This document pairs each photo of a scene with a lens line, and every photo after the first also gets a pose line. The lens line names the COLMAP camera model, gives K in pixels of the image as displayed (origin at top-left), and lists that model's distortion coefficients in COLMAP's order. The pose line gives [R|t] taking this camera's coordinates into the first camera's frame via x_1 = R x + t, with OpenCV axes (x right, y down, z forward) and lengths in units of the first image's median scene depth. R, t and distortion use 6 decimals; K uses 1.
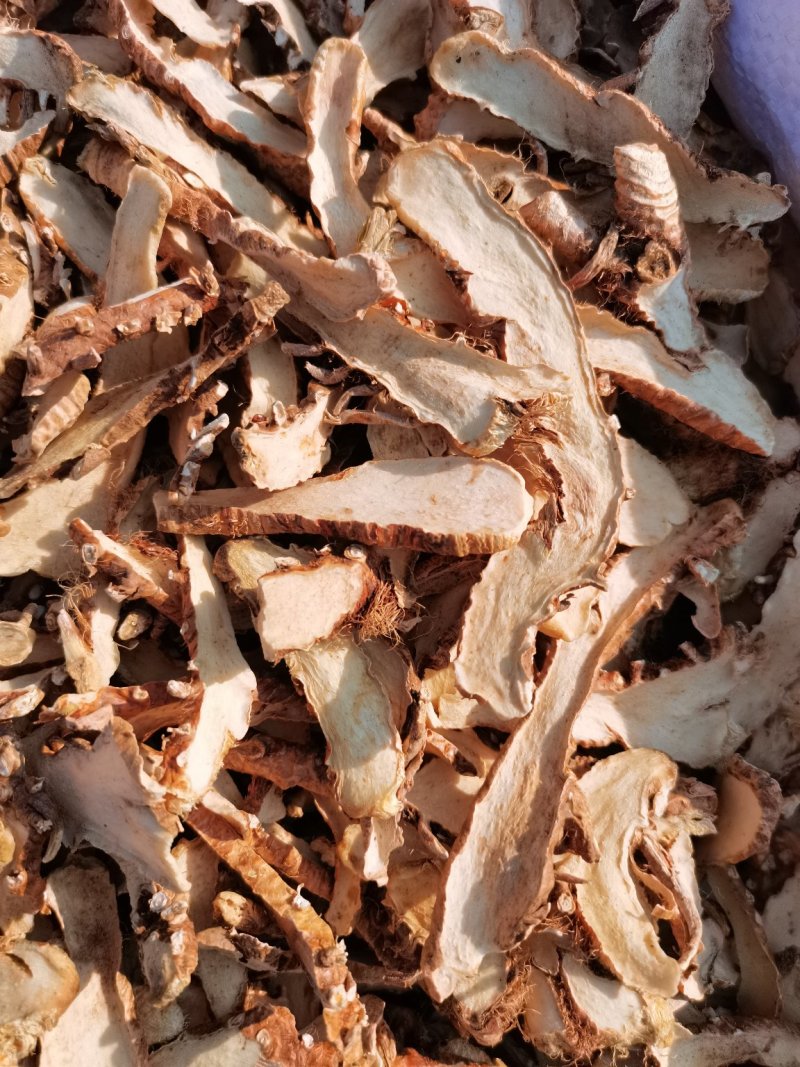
lens RADIAL K [[838.1, 0, 400.0], [0, 838.1, 533.5], [0, 0, 1]] dist [-0.003228, -0.014726]
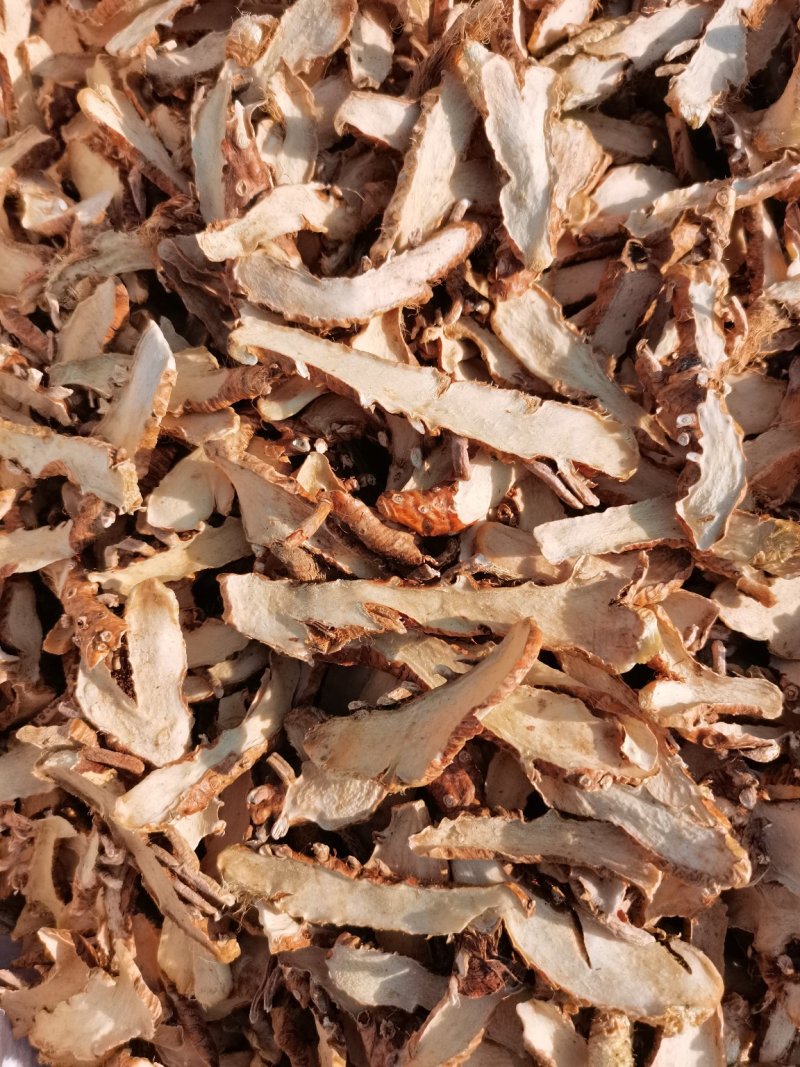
lens RADIAL K [[838.1, 0, 400.0], [0, 838.1, 533.5], [0, 0, 1]] dist [-0.003228, -0.014726]
pose [[0.923632, 0.378915, -0.057684, -0.953538], [-0.381429, 0.923476, -0.041275, 0.158361], [0.037630, 0.060125, 0.997481, -0.216906]]
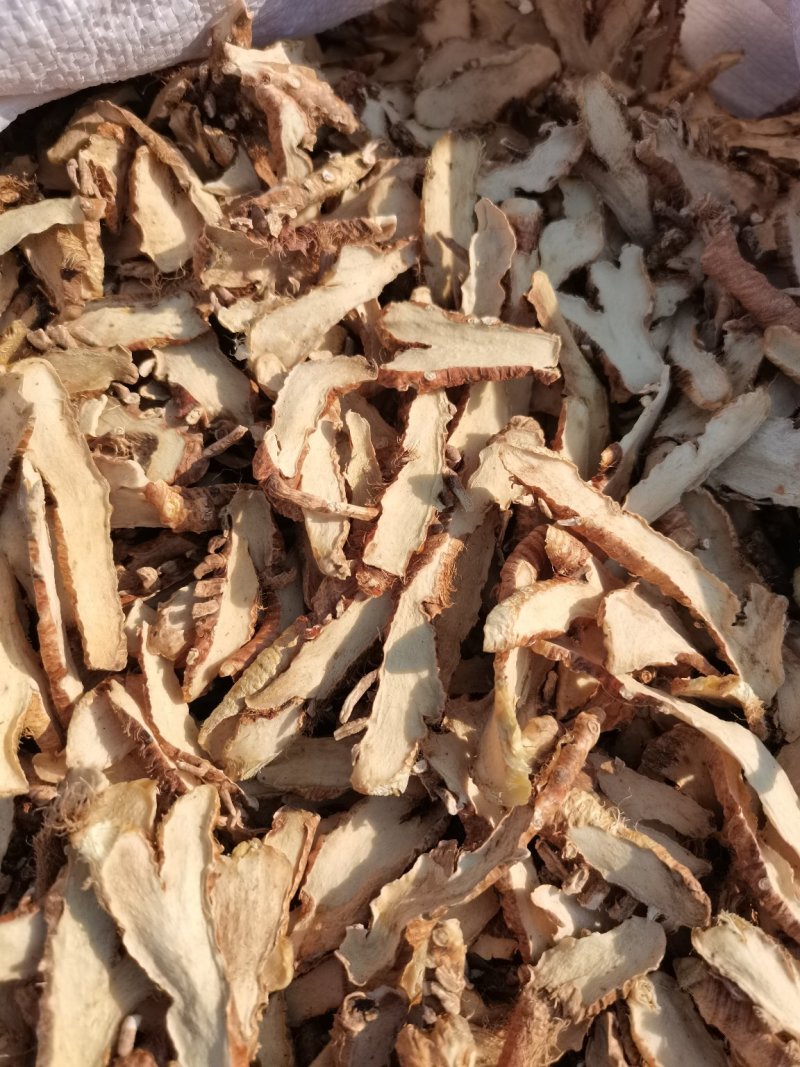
lens RADIAL K [[838.1, 0, 400.0], [0, 838.1, 533.5], [0, 0, 1]] dist [-0.003228, -0.014726]
pose [[0.992708, 0.115984, -0.032852, -0.838074], [-0.117581, 0.991713, -0.051766, -0.993500], [0.026576, 0.055251, 0.998119, 0.003034]]
